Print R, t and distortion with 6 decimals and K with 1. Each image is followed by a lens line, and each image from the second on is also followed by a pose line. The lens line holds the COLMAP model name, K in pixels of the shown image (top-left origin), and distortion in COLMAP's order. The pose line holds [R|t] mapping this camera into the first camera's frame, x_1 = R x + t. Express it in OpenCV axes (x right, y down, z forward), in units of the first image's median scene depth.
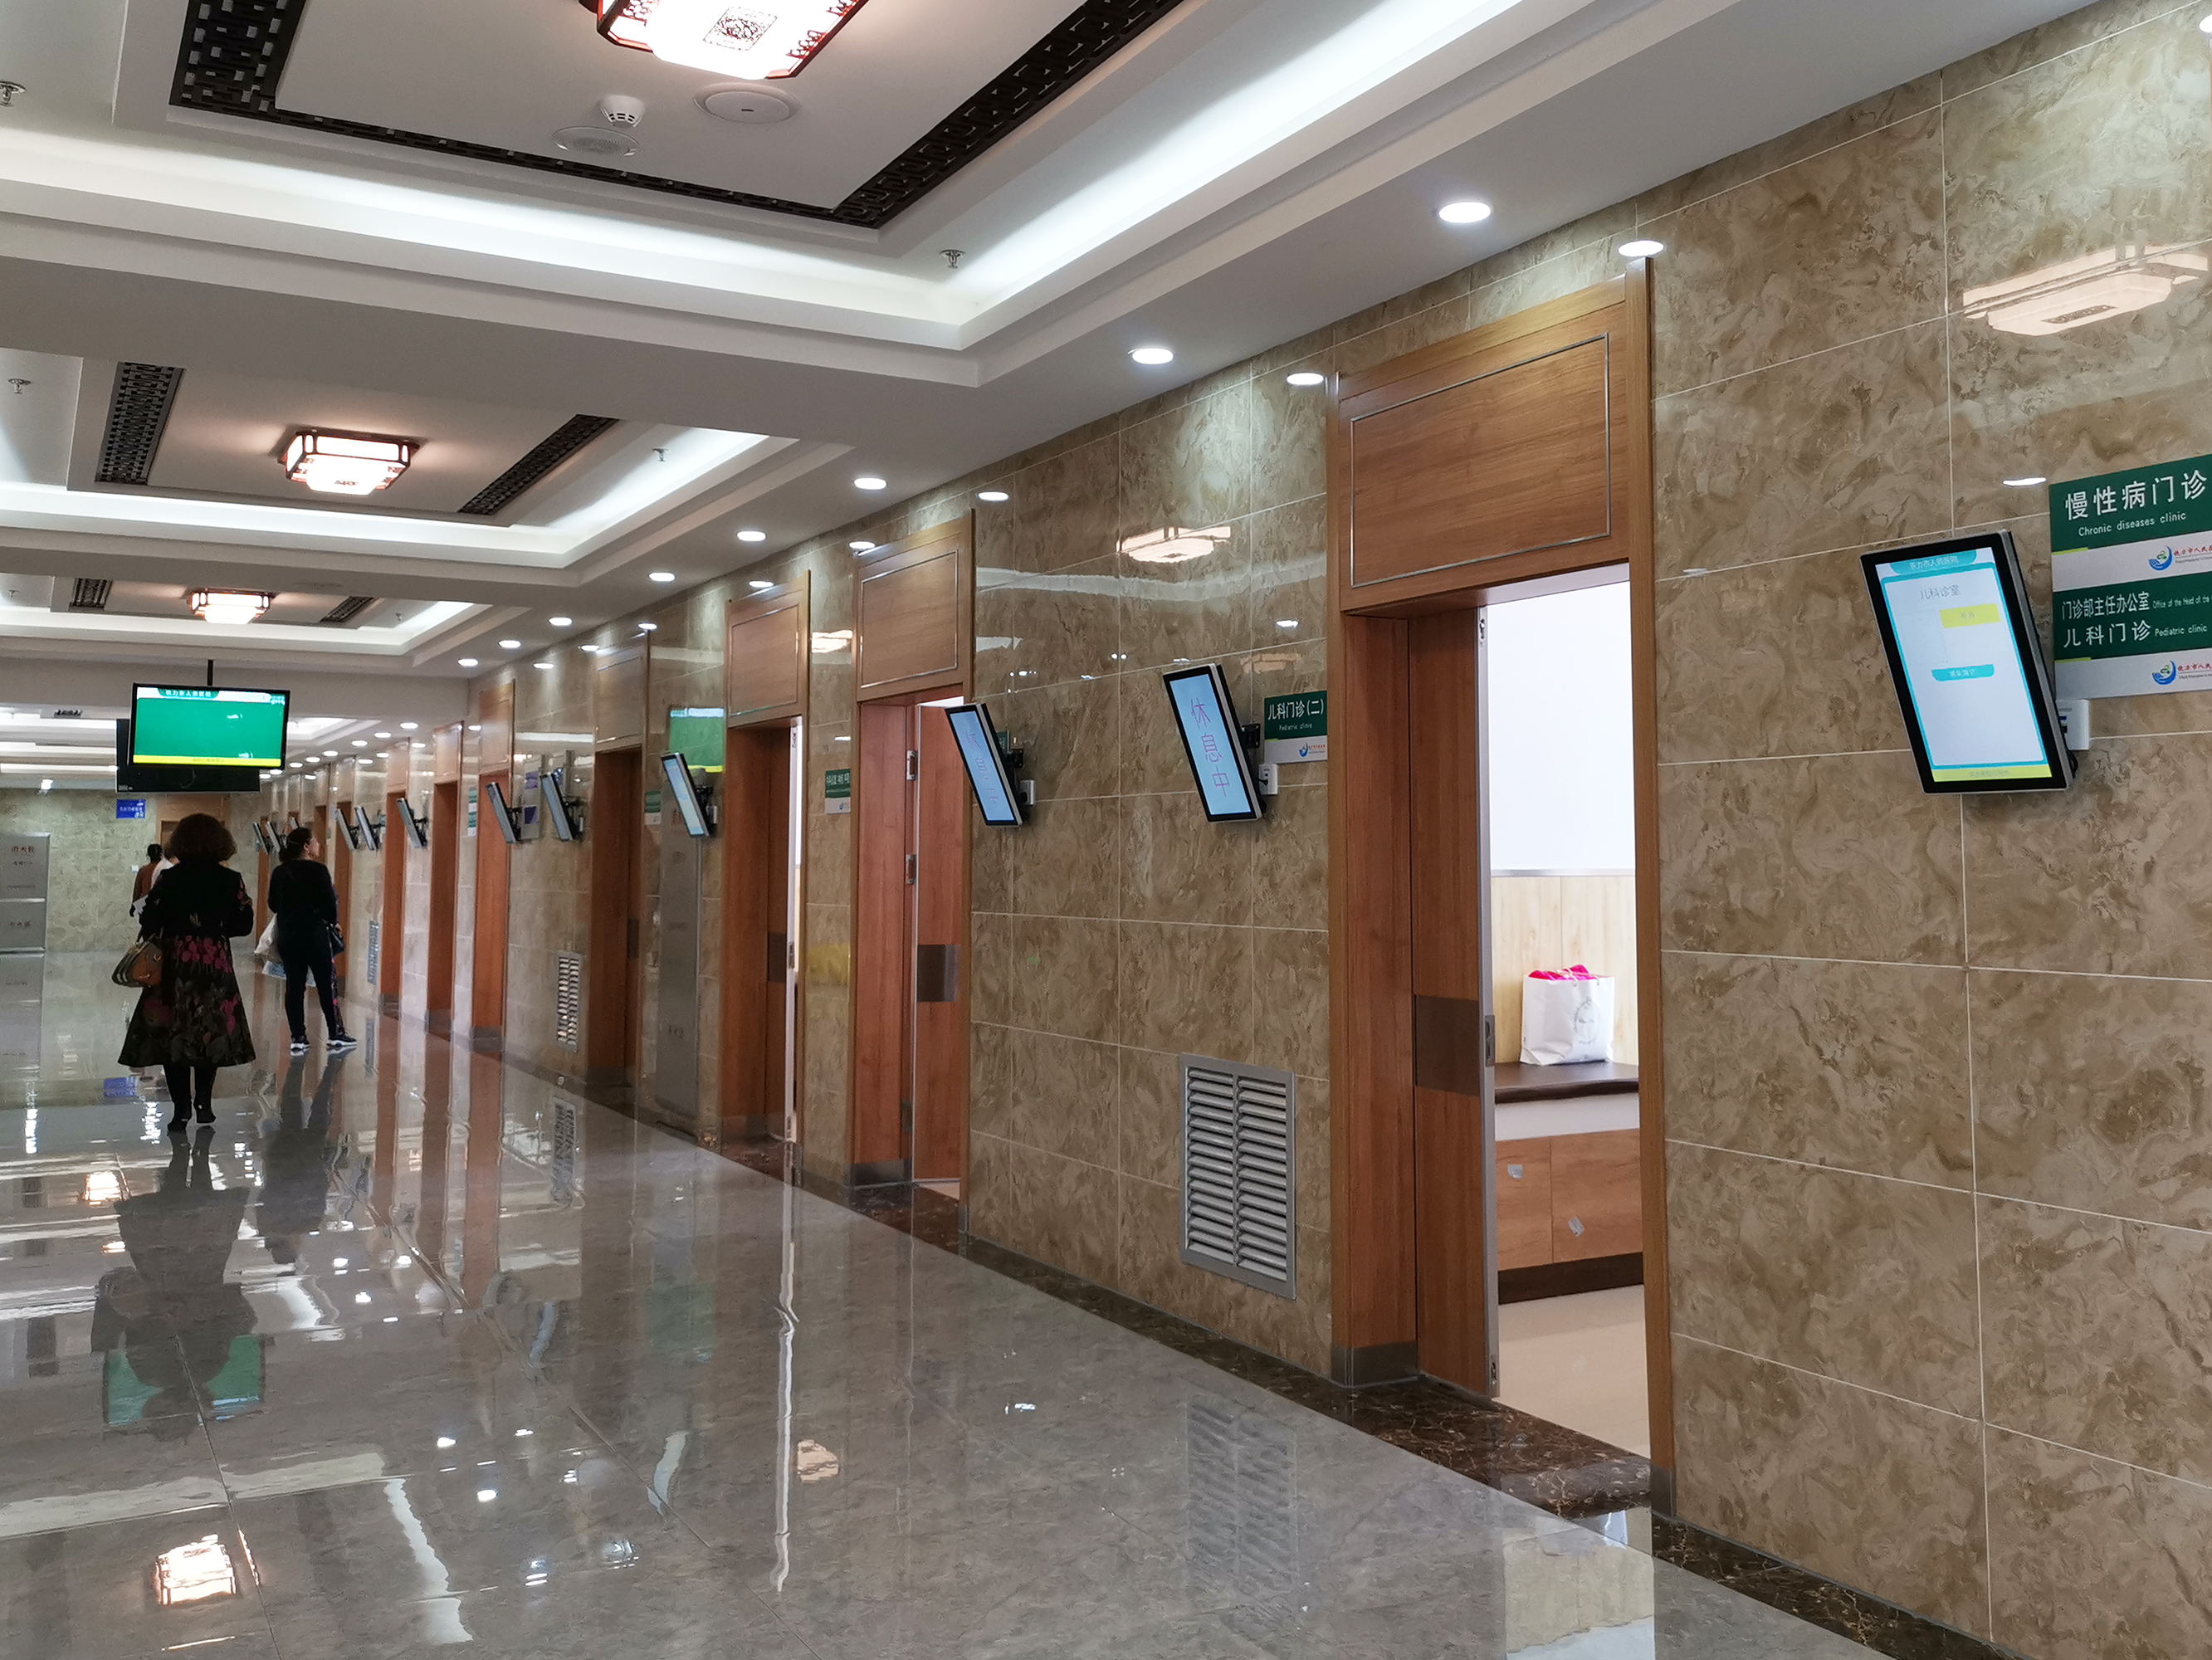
lens RADIAL K [[2009.1, 0, 1109.0], [0, 2009.1, 829.5], [0, 0, 1]] dist [0.018430, 0.028090]
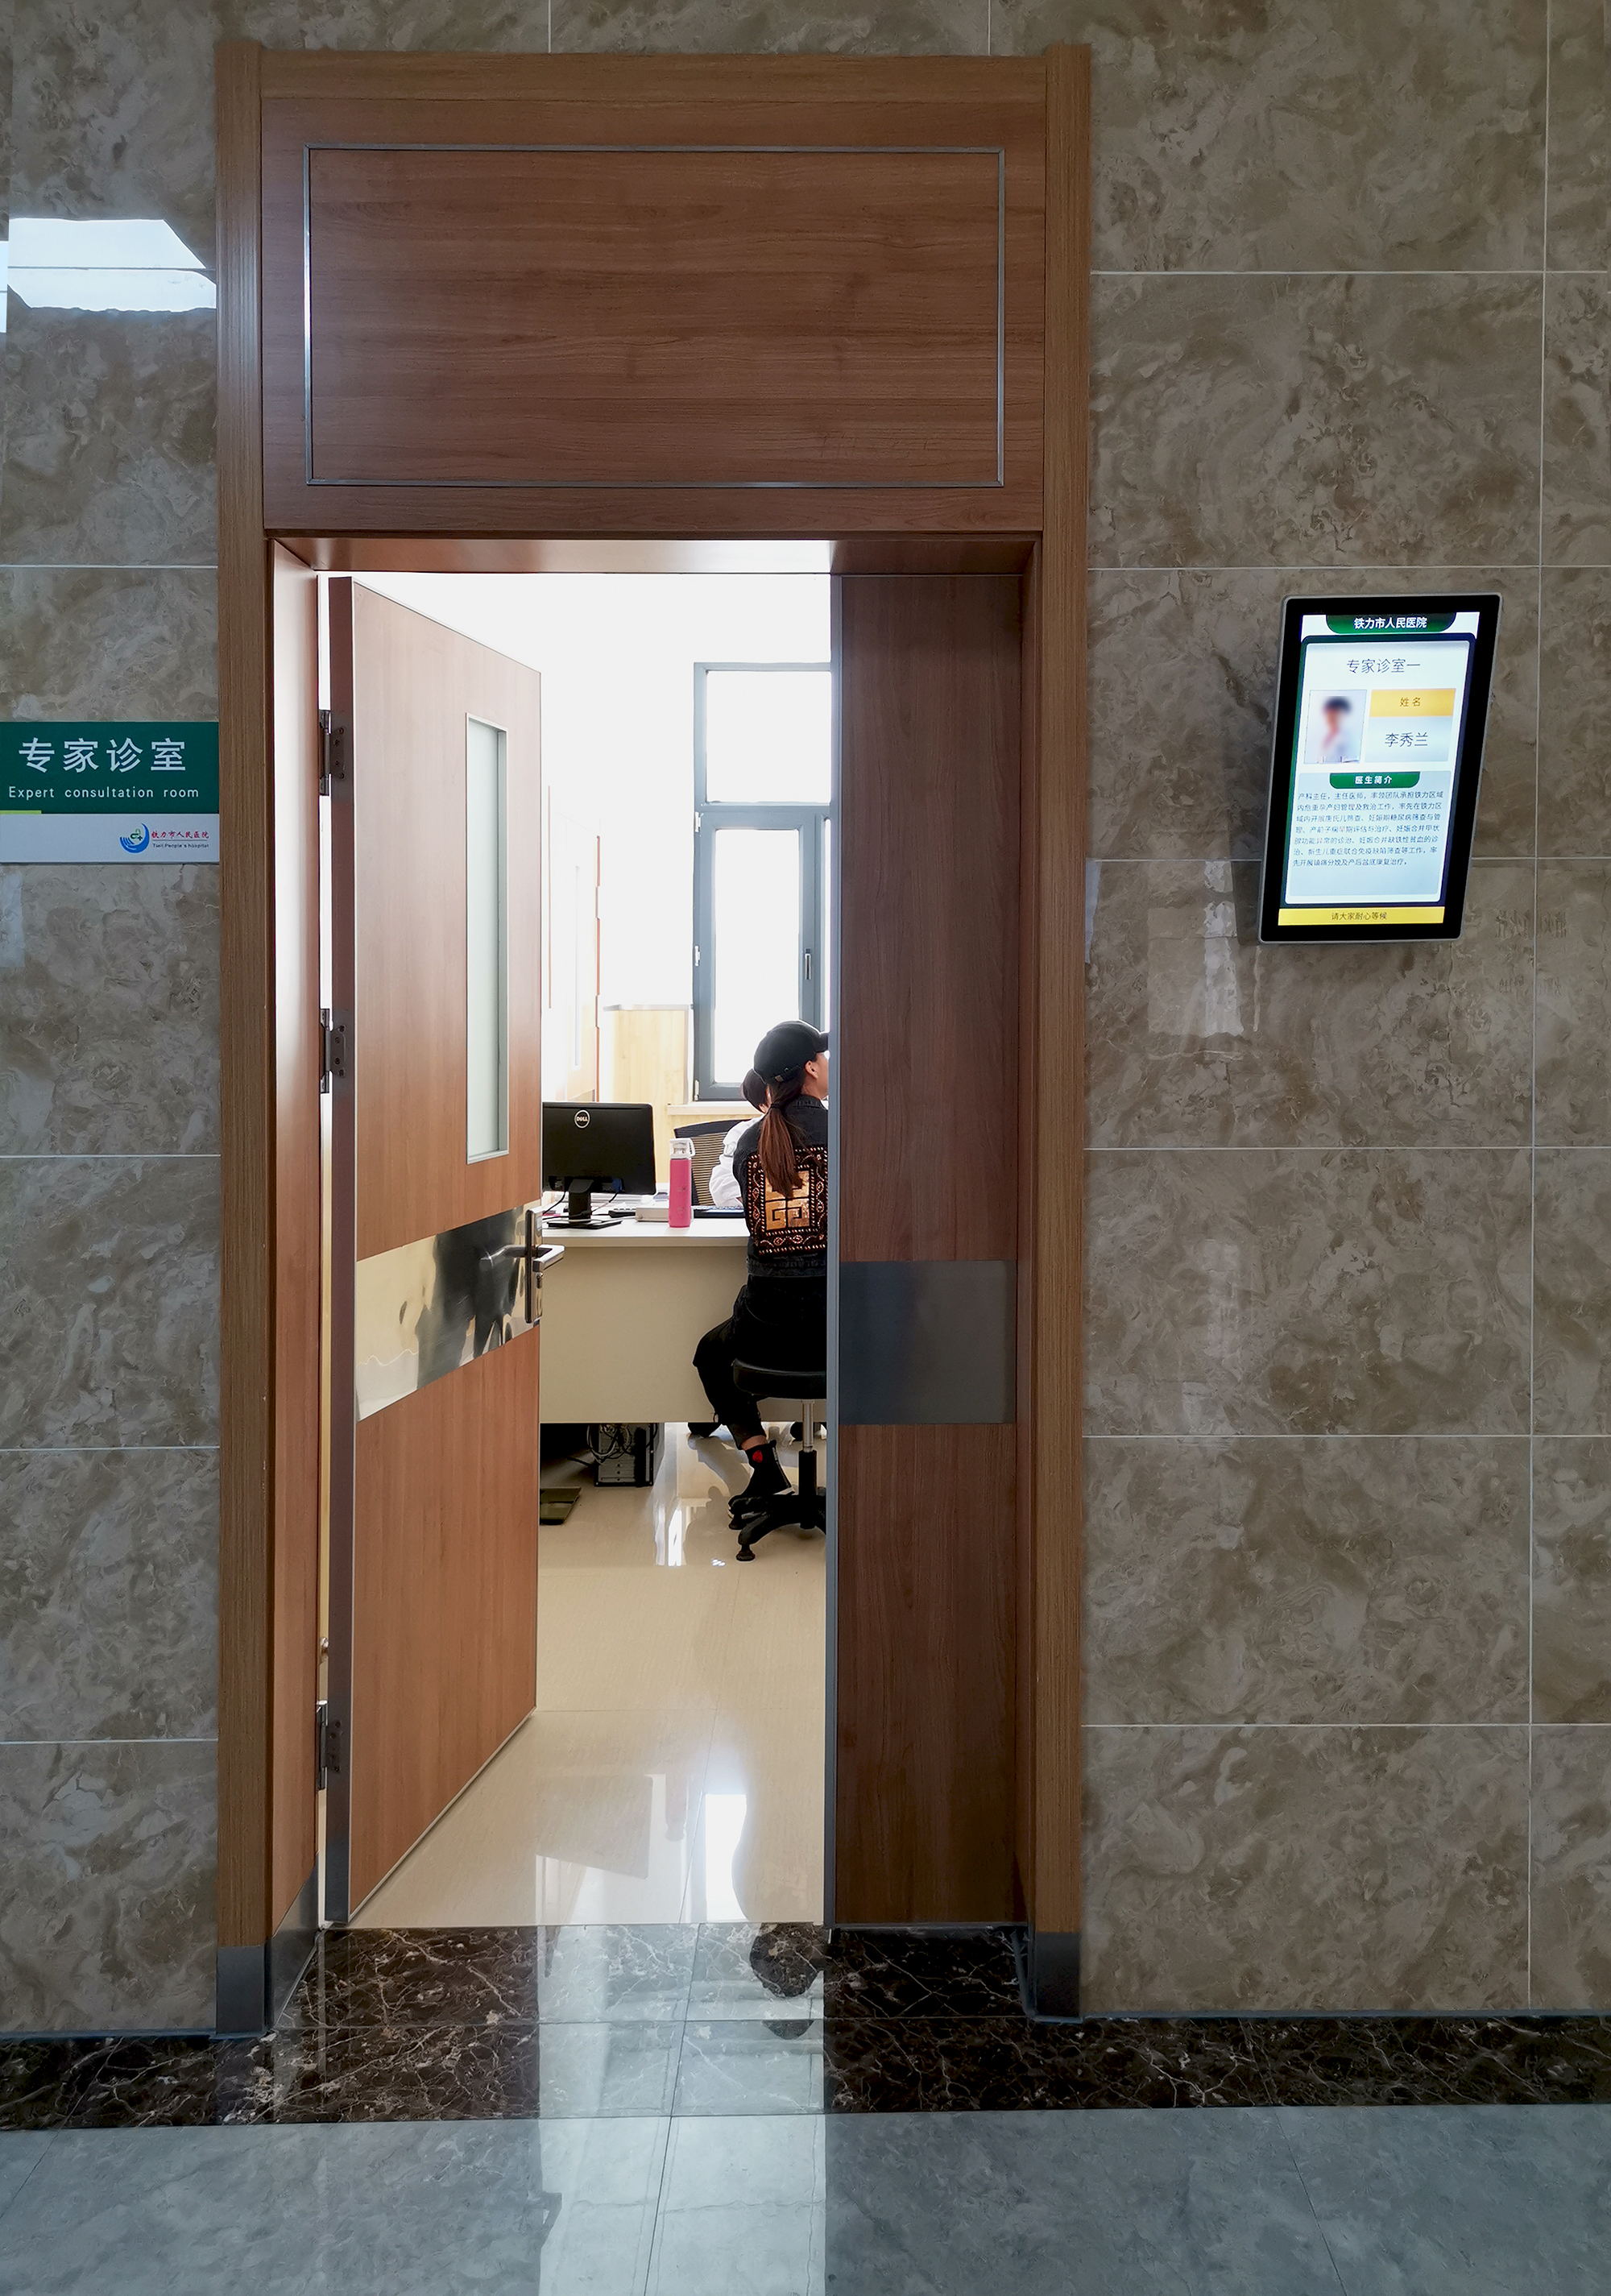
lens RADIAL K [[1882.5, 0, 917.8], [0, 1882.5, 1181.1], [0, 0, 1]] dist [0.096555, -0.005872]
pose [[0.440545, -0.029627, 0.897241, -0.320374], [-0.013270, 0.999131, 0.039507, -0.043794], [-0.897632, -0.029311, 0.439769, 0.858829]]
